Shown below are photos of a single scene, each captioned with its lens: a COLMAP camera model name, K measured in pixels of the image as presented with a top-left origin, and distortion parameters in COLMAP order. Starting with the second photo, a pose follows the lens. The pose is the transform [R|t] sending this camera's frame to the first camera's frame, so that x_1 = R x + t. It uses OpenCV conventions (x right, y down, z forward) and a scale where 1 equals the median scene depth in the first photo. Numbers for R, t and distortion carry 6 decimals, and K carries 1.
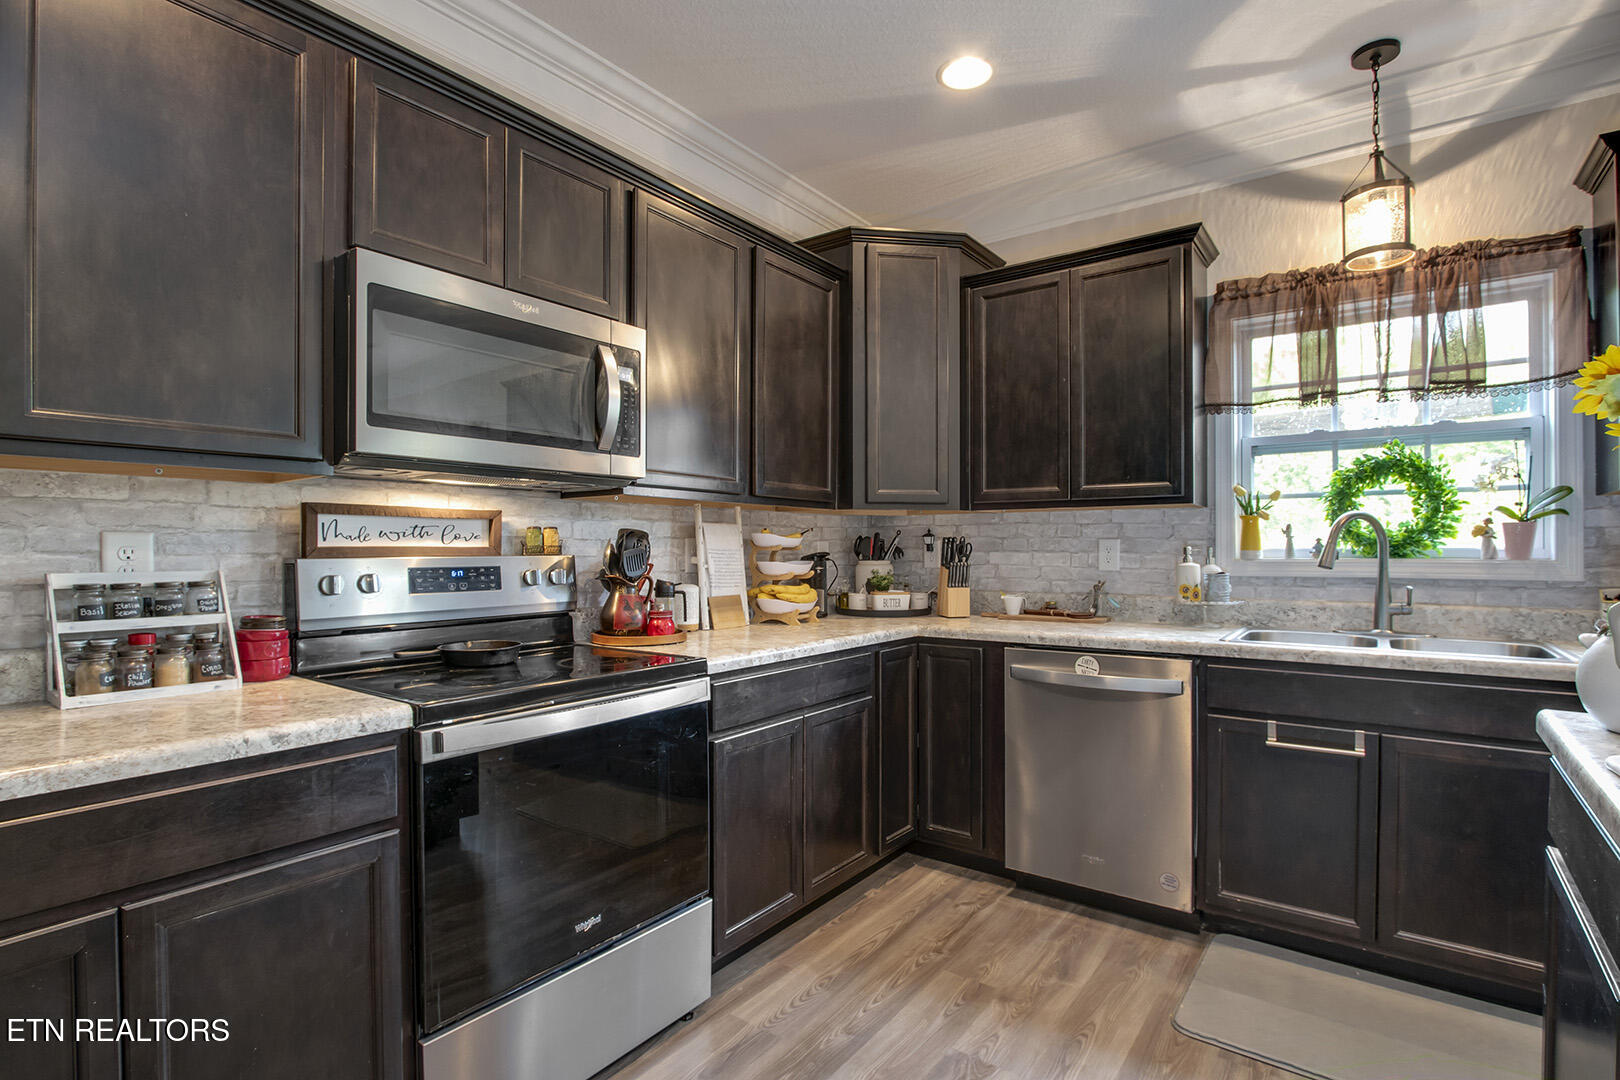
lens RADIAL K [[770.3, 0, 810.9], [0, 770.3, 552.3], [0, 0, 1]] dist [-0.026607, 0.003722]
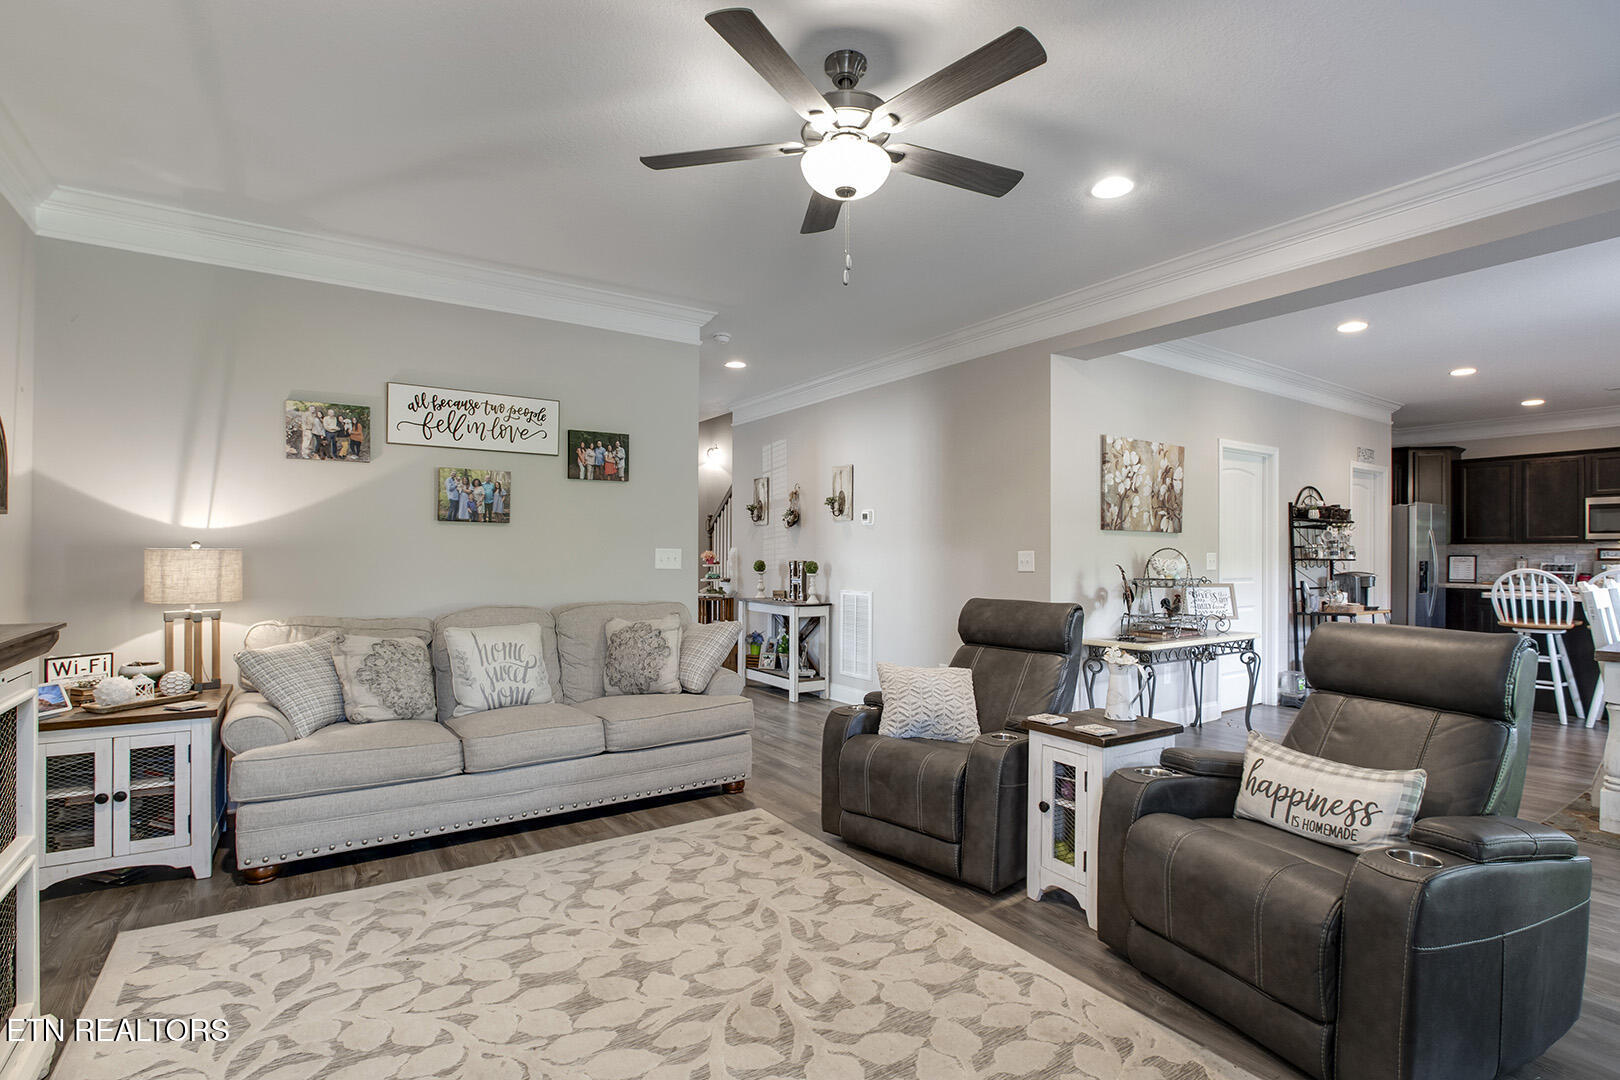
lens RADIAL K [[770.3, 0, 810.9], [0, 770.3, 552.3], [0, 0, 1]] dist [-0.026607, 0.003722]
pose [[-0.327186, -0.001513, -0.944959, 3.644075], [-0.009347, 0.999955, 0.001636, -0.004077], [0.944914, 0.009368, -0.327185, -1.390652]]
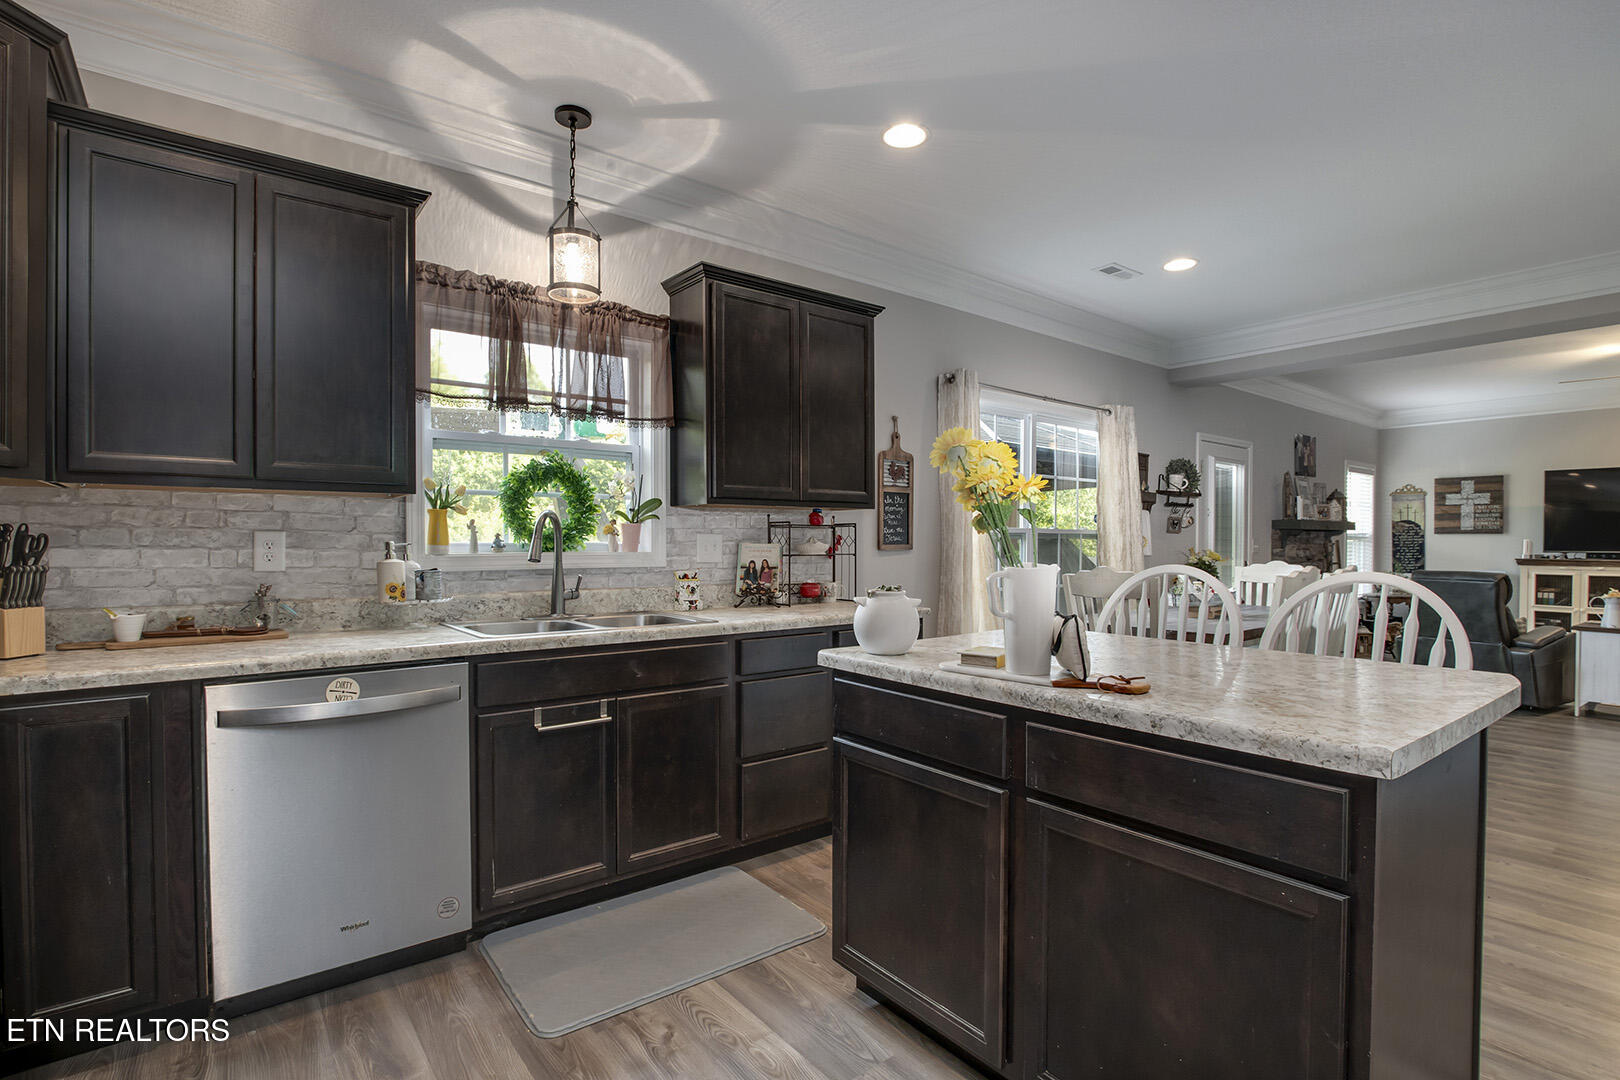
lens RADIAL K [[770.3, 0, 810.9], [0, 770.3, 552.3], [0, 0, 1]] dist [-0.026607, 0.003722]
pose [[0.261686, -0.010381, 0.965097, -0.286643], [0.004089, 0.999945, 0.009647, -0.001102], [-0.965145, 0.001421, 0.261714, 0.331740]]
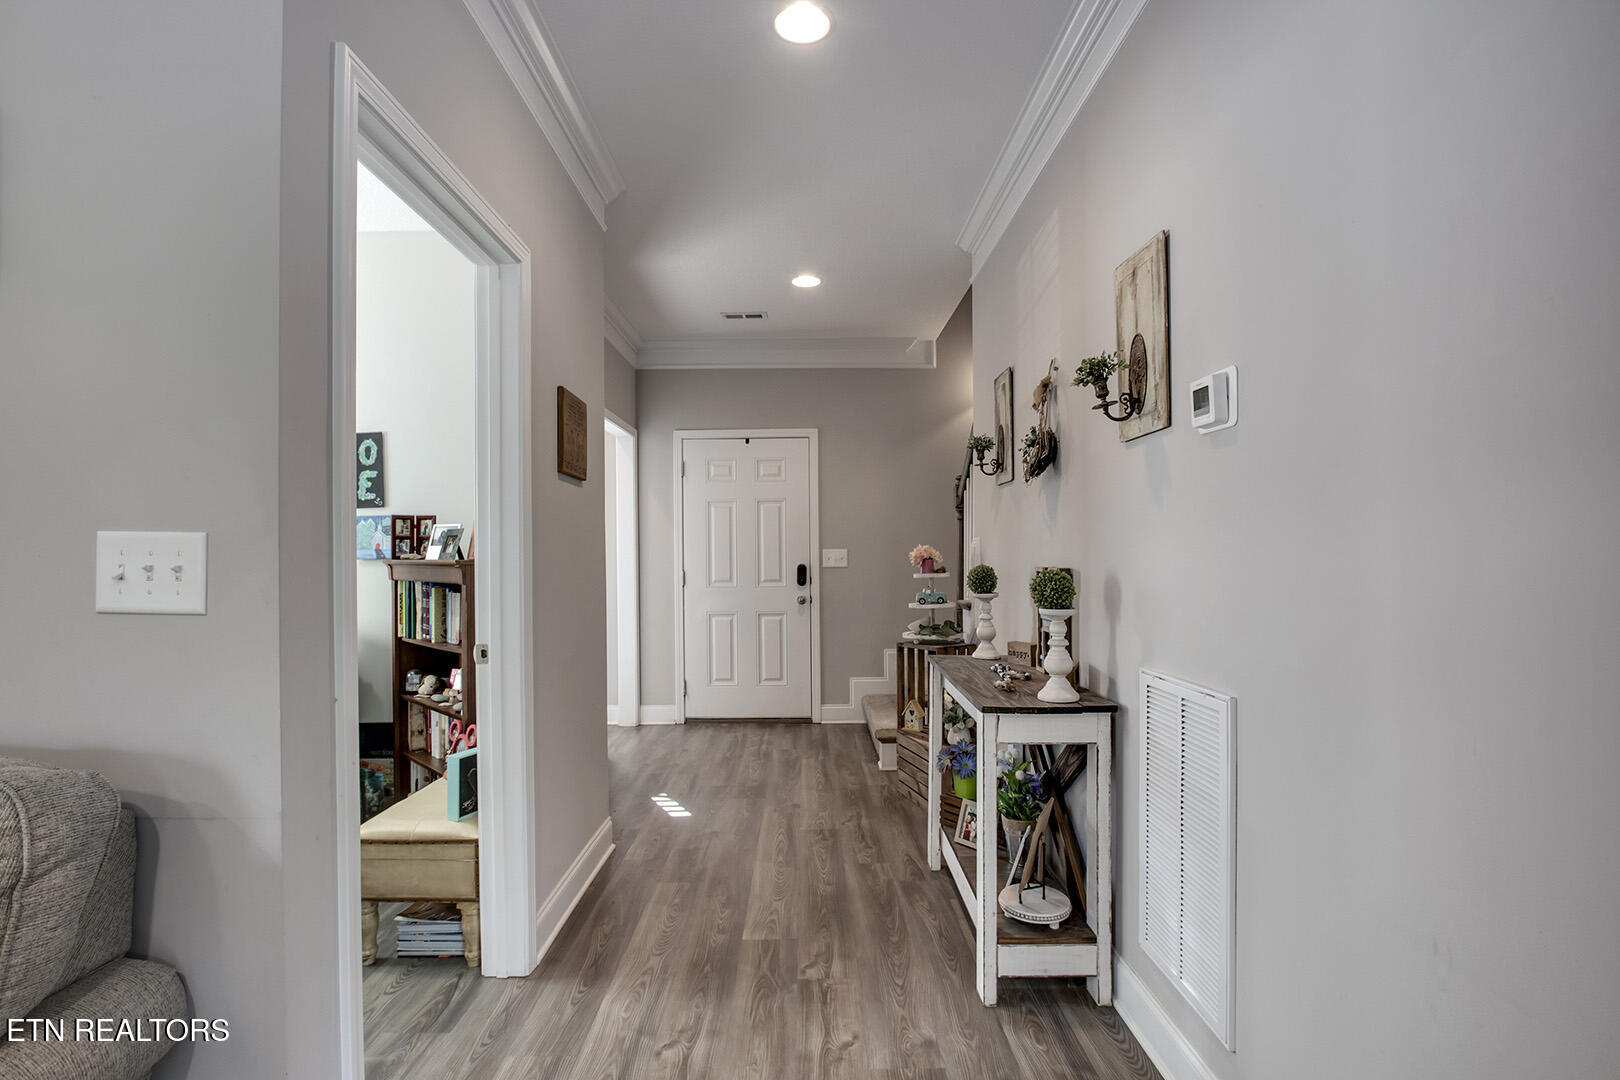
lens RADIAL K [[770.3, 0, 810.9], [0, 770.3, 552.3], [0, 0, 1]] dist [-0.026607, 0.003722]
pose [[-0.796585, 0.003515, -0.604516, 1.830058], [0.003793, 0.999992, 0.000815, 0.008290], [0.604515, -0.001644, -0.796592, -1.740507]]
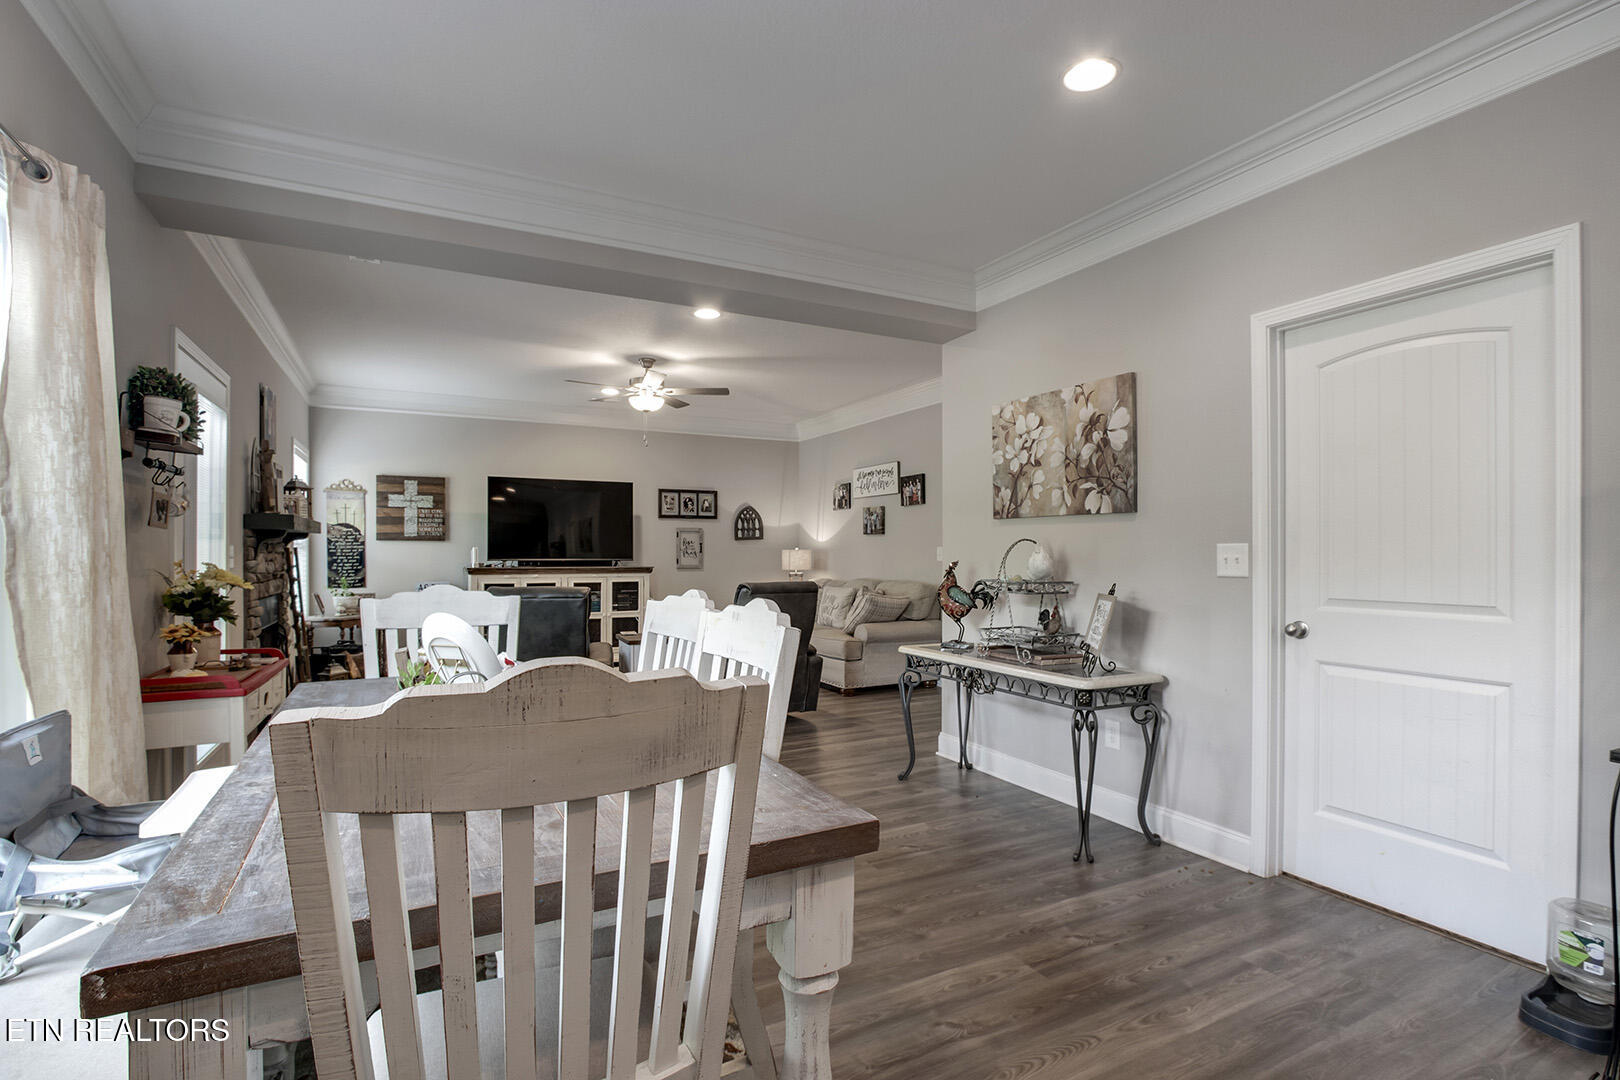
lens RADIAL K [[770.3, 0, 810.9], [0, 770.3, 552.3], [0, 0, 1]] dist [-0.026607, 0.003722]
pose [[-0.900874, 0.000748, 0.434081, 1.064262], [0.003370, 0.999980, 0.005271, -0.004144], [-0.434068, 0.006211, -0.900859, 0.419190]]
